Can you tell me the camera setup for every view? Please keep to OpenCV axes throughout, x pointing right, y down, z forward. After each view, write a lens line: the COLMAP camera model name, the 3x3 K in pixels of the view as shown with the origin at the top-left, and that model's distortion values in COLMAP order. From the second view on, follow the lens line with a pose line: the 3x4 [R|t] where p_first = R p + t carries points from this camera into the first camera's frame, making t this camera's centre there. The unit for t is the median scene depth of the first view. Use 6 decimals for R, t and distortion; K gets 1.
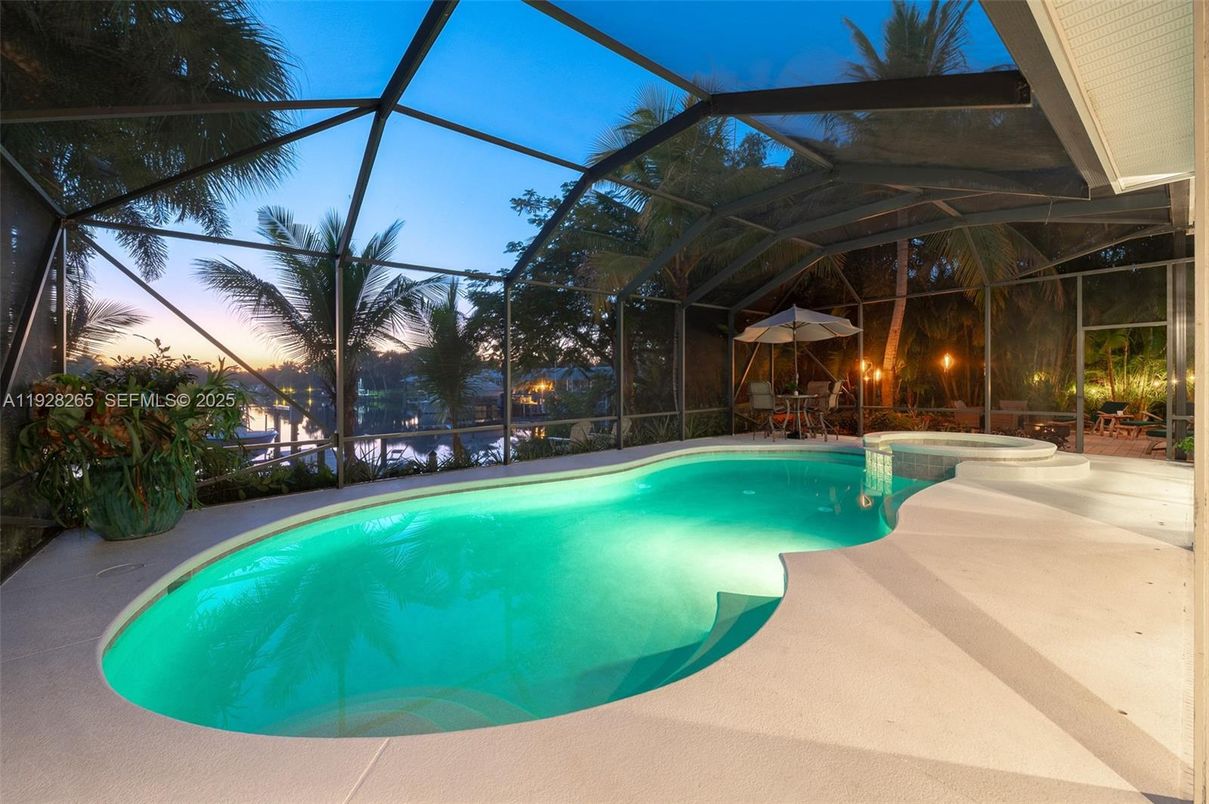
lens RADIAL K [[485.3, 0, 602.0], [0, 485.3, 376.3], [0, 0, 1]] dist [0.003242, 0.000213]
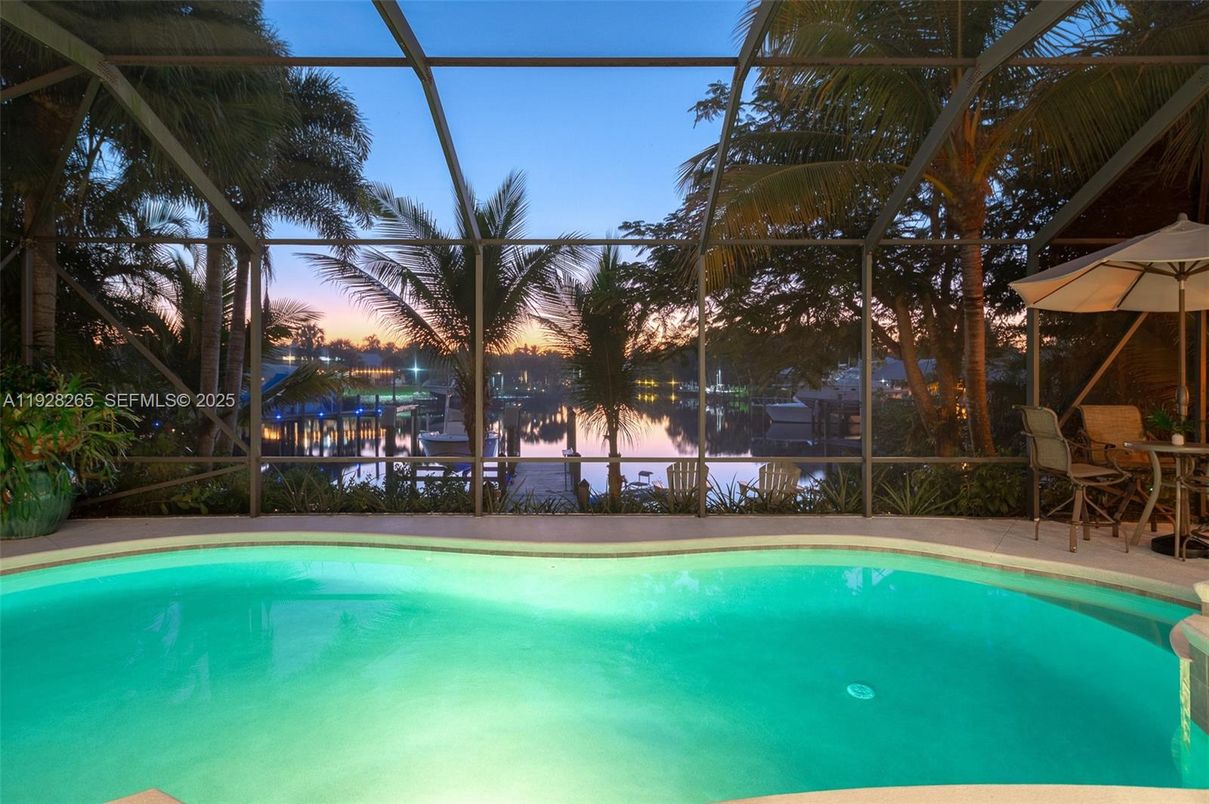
lens RADIAL K [[697.7, 0, 583.9], [0, 697.7, 385.1], [0, 0, 1]] dist [0.005467, -0.000094]
pose [[0.768700, 0.024223, -0.639150, 0.379277], [-0.007143, 0.999545, 0.029291, -0.021994], [0.639569, -0.017951, 0.768524, 0.245741]]
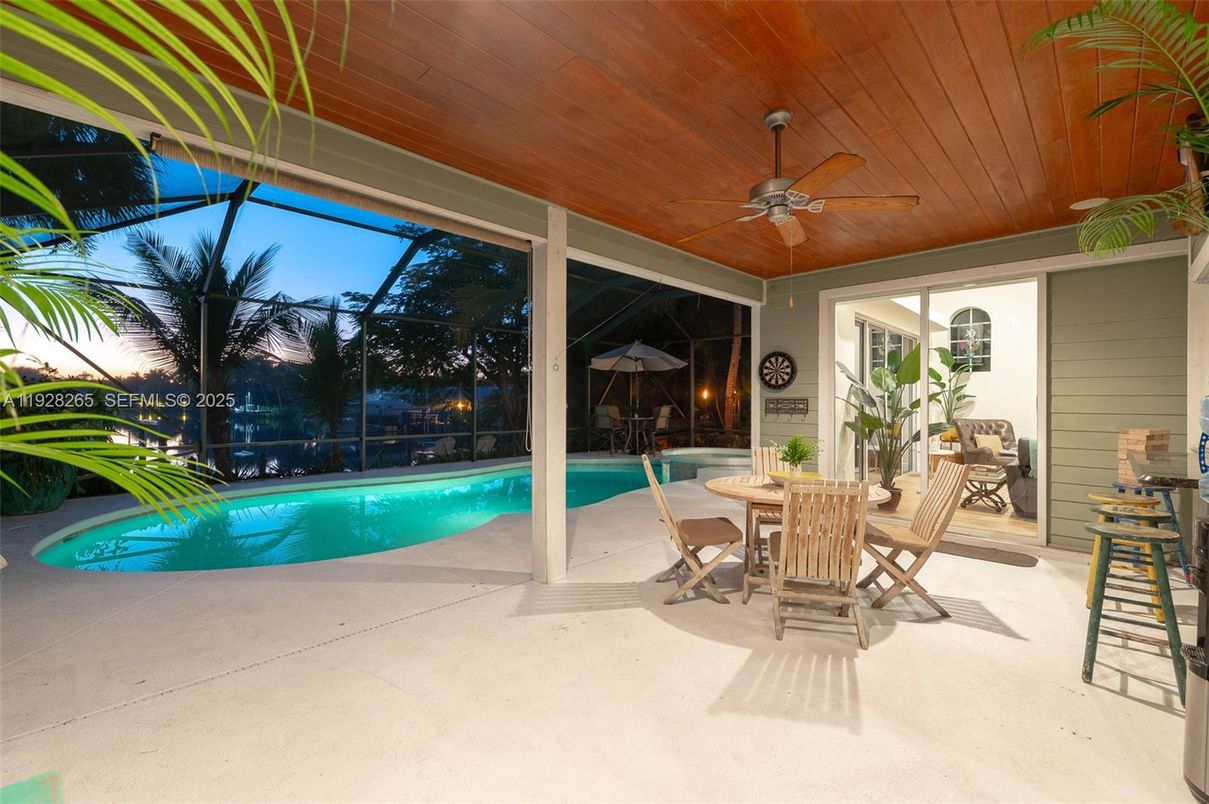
lens RADIAL K [[531.8, 0, 604.5], [0, 531.8, 402.0], [0, 0, 1]] dist [0.016305, -0.007461]
pose [[0.992144, 0.021203, 0.123293, 0.160371], [-0.022500, 0.999705, 0.009136, -0.007420], [-0.123063, -0.011838, 0.992328, -0.249186]]
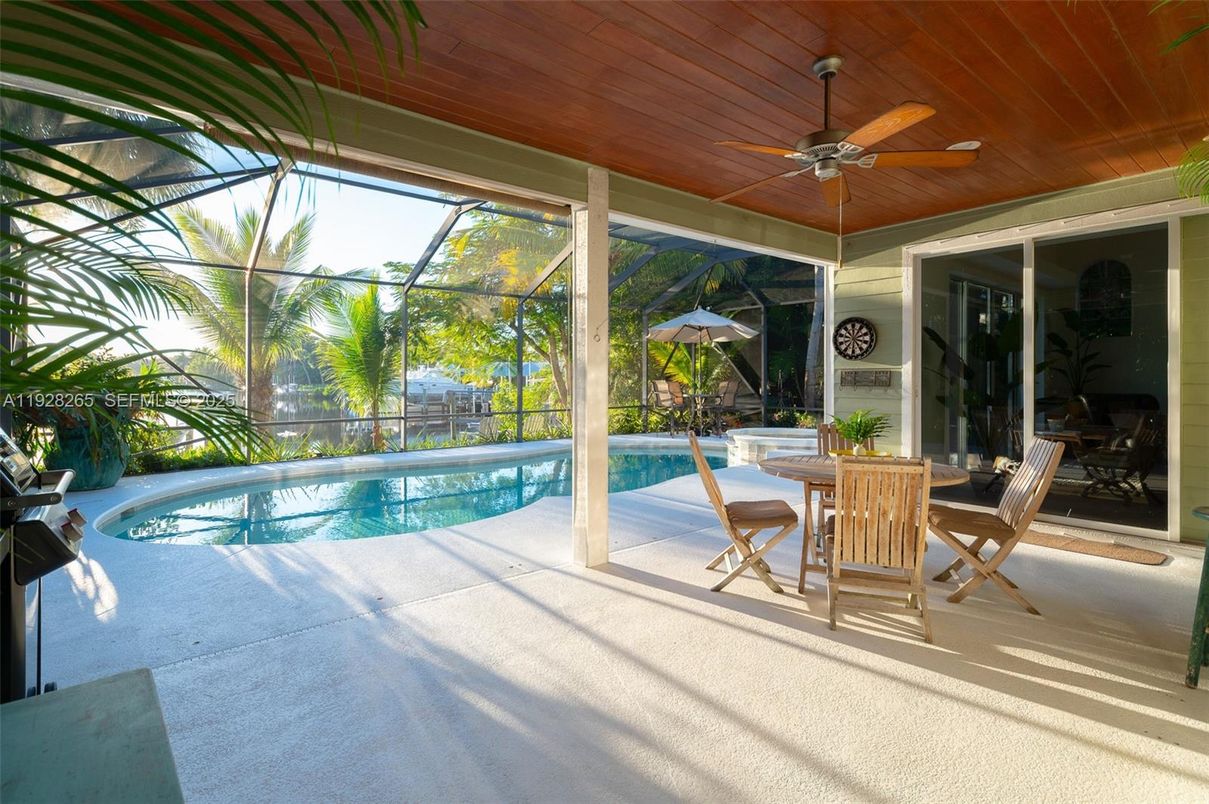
lens RADIAL K [[604.7, 0, 610.0], [0, 604.7, 374.3], [0, 0, 1]] dist [0.006235, 0.000362]
pose [[0.999699, 0.012906, 0.020846, 0.173998], [-0.013003, 0.999905, 0.004522, -0.005654], [-0.020786, -0.004791, 0.999772, -0.276039]]
